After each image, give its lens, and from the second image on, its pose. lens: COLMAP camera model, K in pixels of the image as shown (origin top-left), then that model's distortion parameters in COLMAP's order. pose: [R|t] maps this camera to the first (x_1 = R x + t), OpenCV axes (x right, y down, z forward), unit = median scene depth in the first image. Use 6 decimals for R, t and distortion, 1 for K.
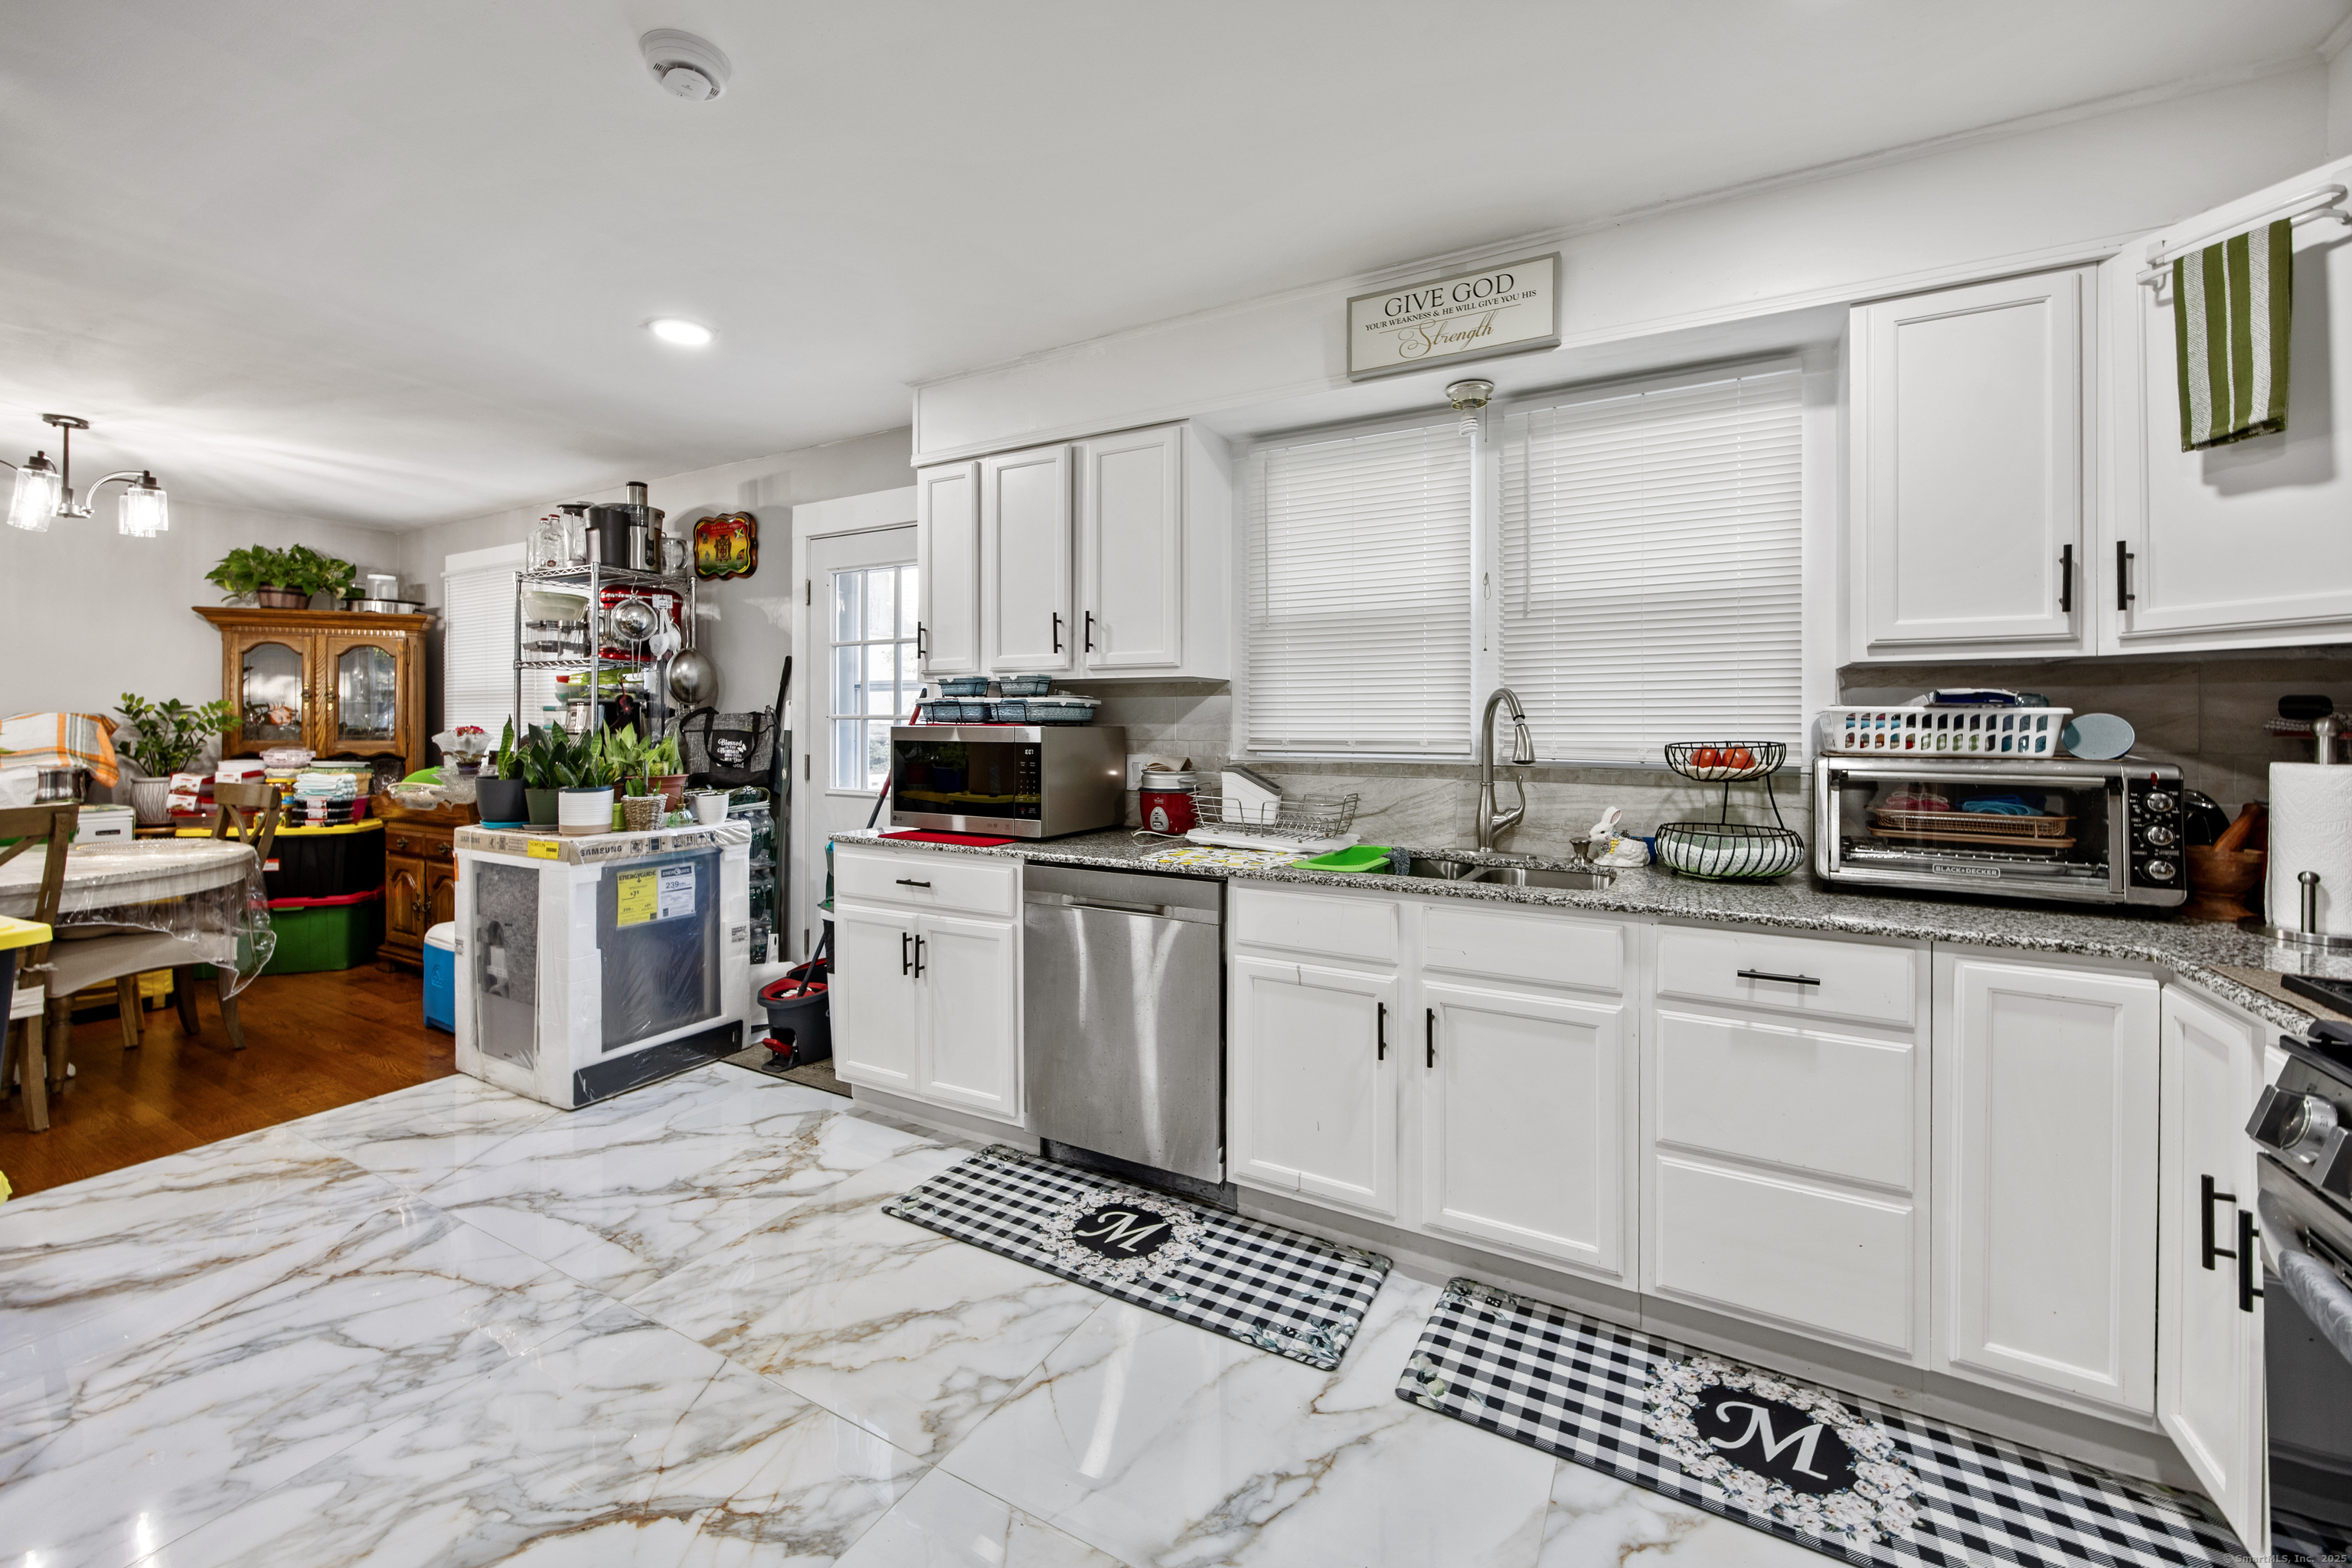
lens RADIAL K [[938.9, 0, 1175.1], [0, 938.9, 737.8], [0, 0, 1]] dist [-0.000107, 0.000019]
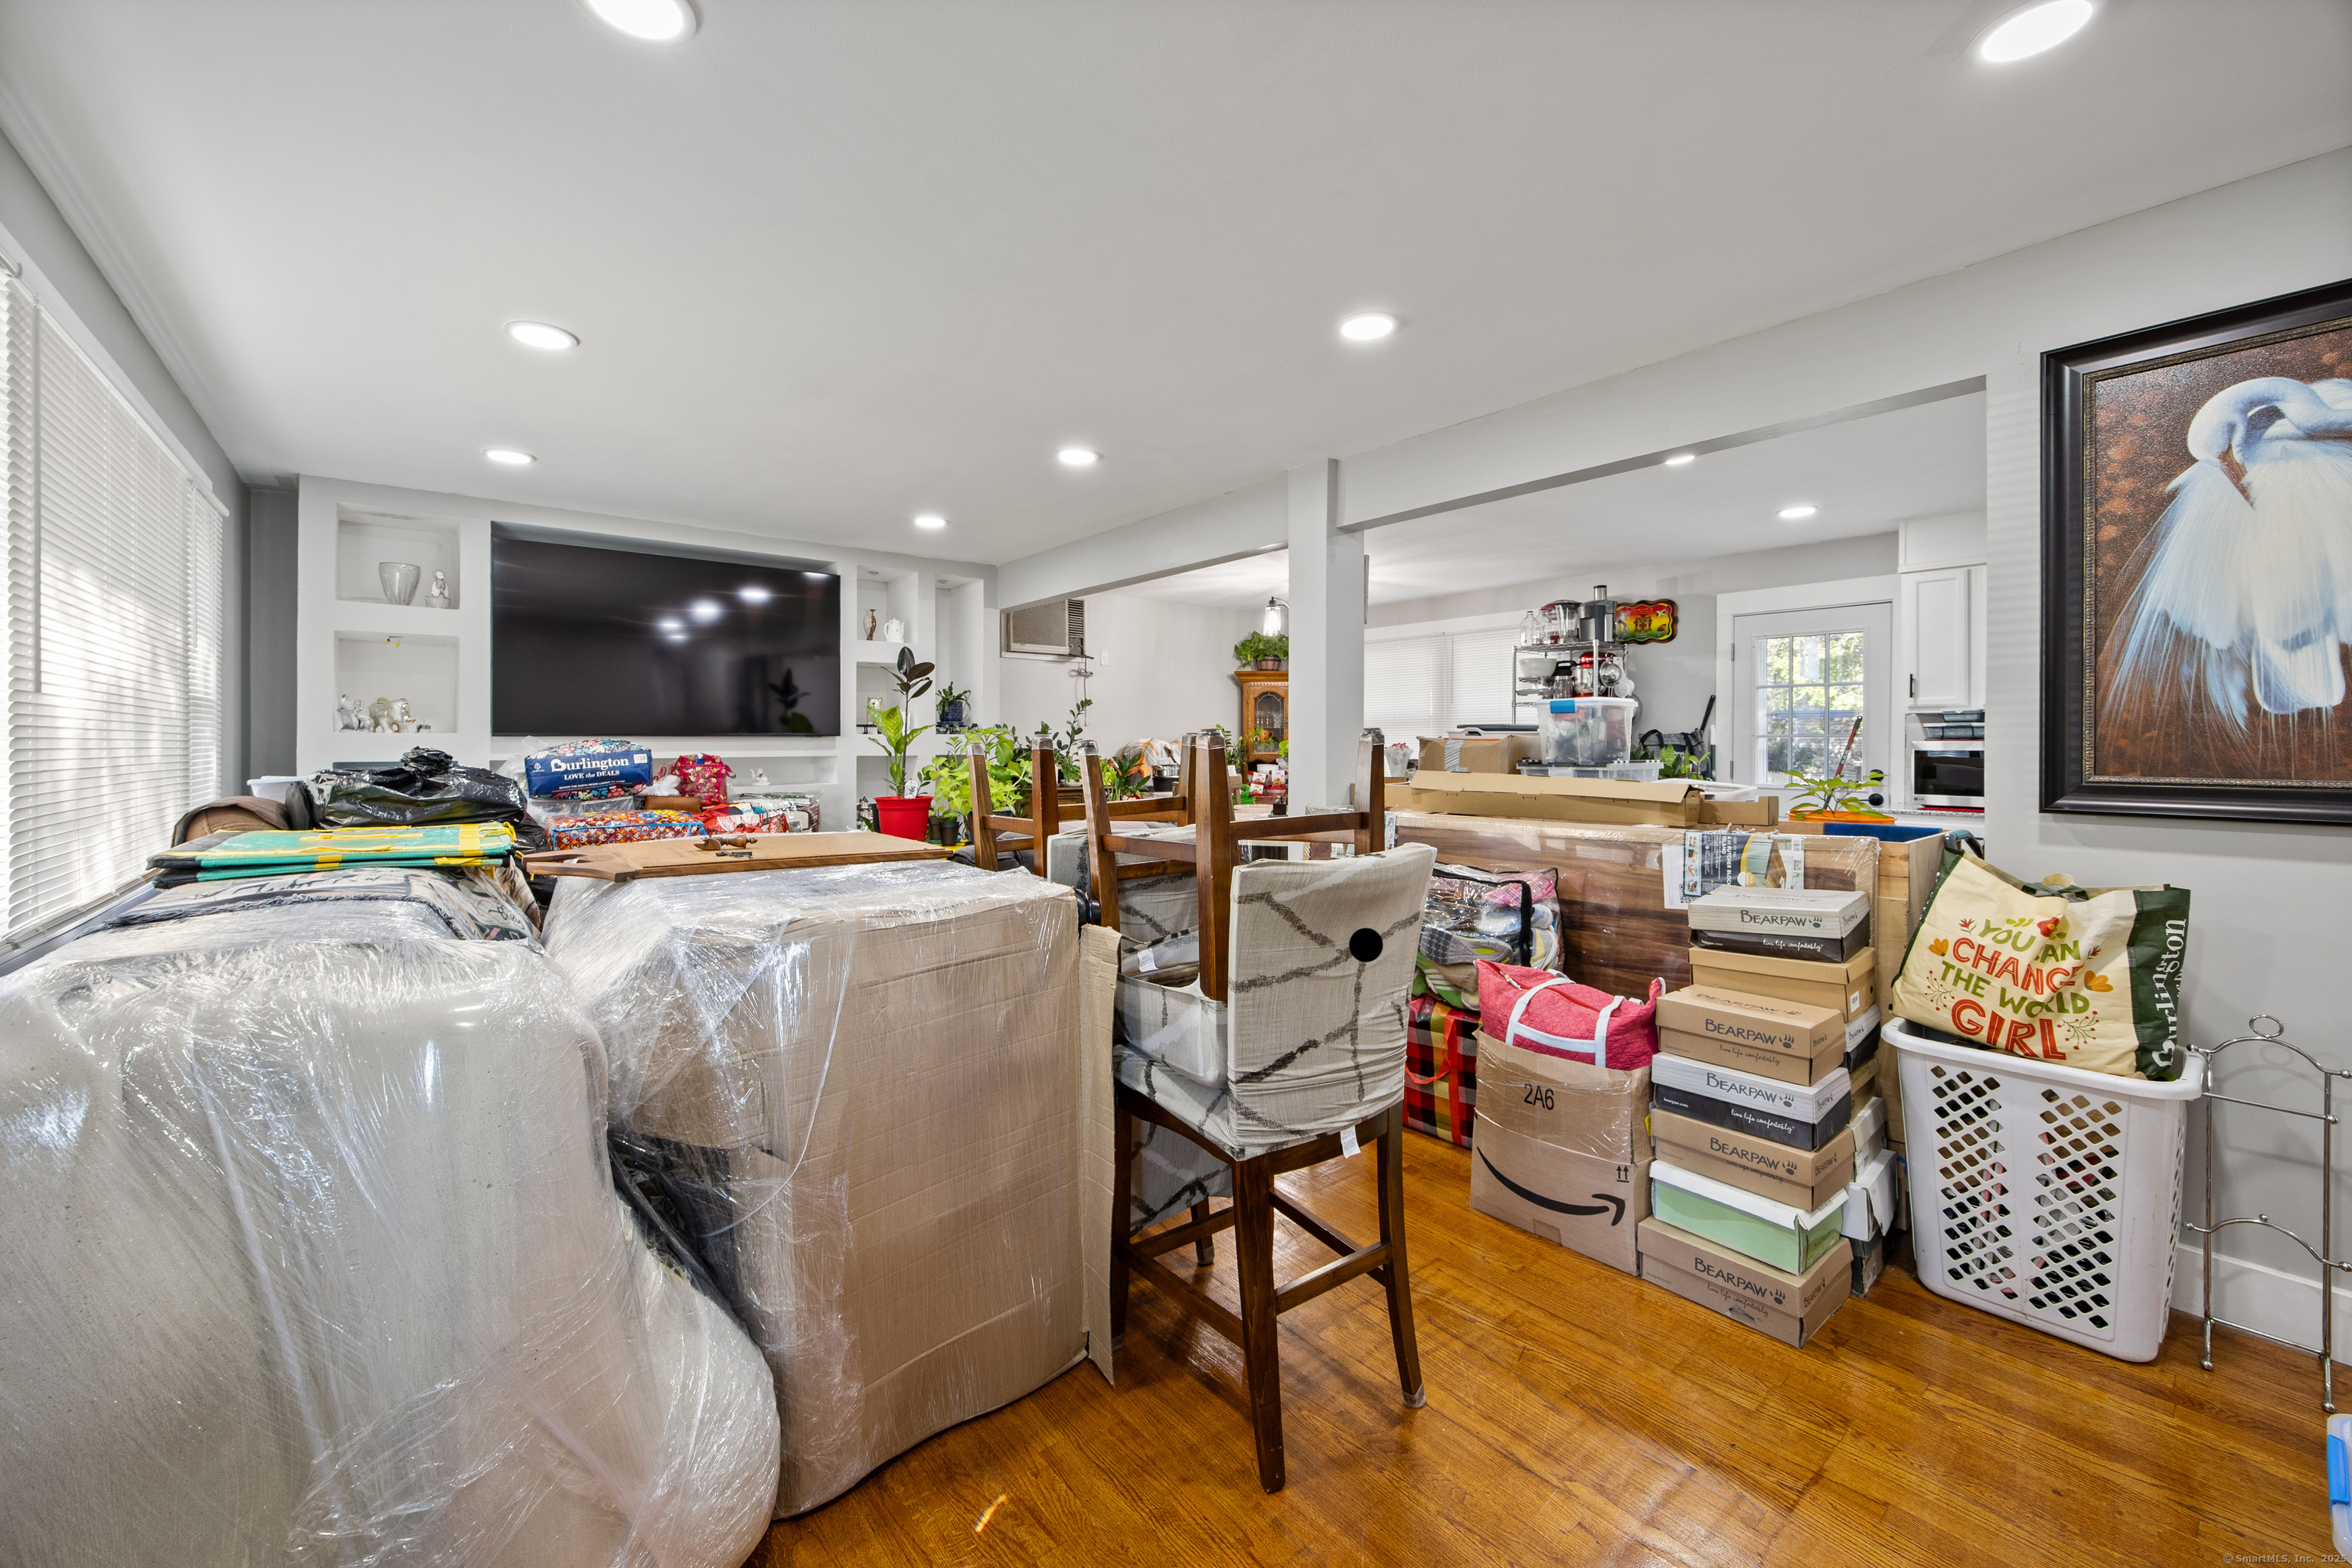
lens RADIAL K [[934.2, 0, 1178.0], [0, 934.2, 741.1], [0, 0, 1]] dist [-0.000203, 0.000506]
pose [[0.928874, -0.002748, -0.370385, -0.930667], [-0.003709, 0.999853, -0.016721, 0.018672], [0.370376, 0.016906, 0.928728, -0.976819]]
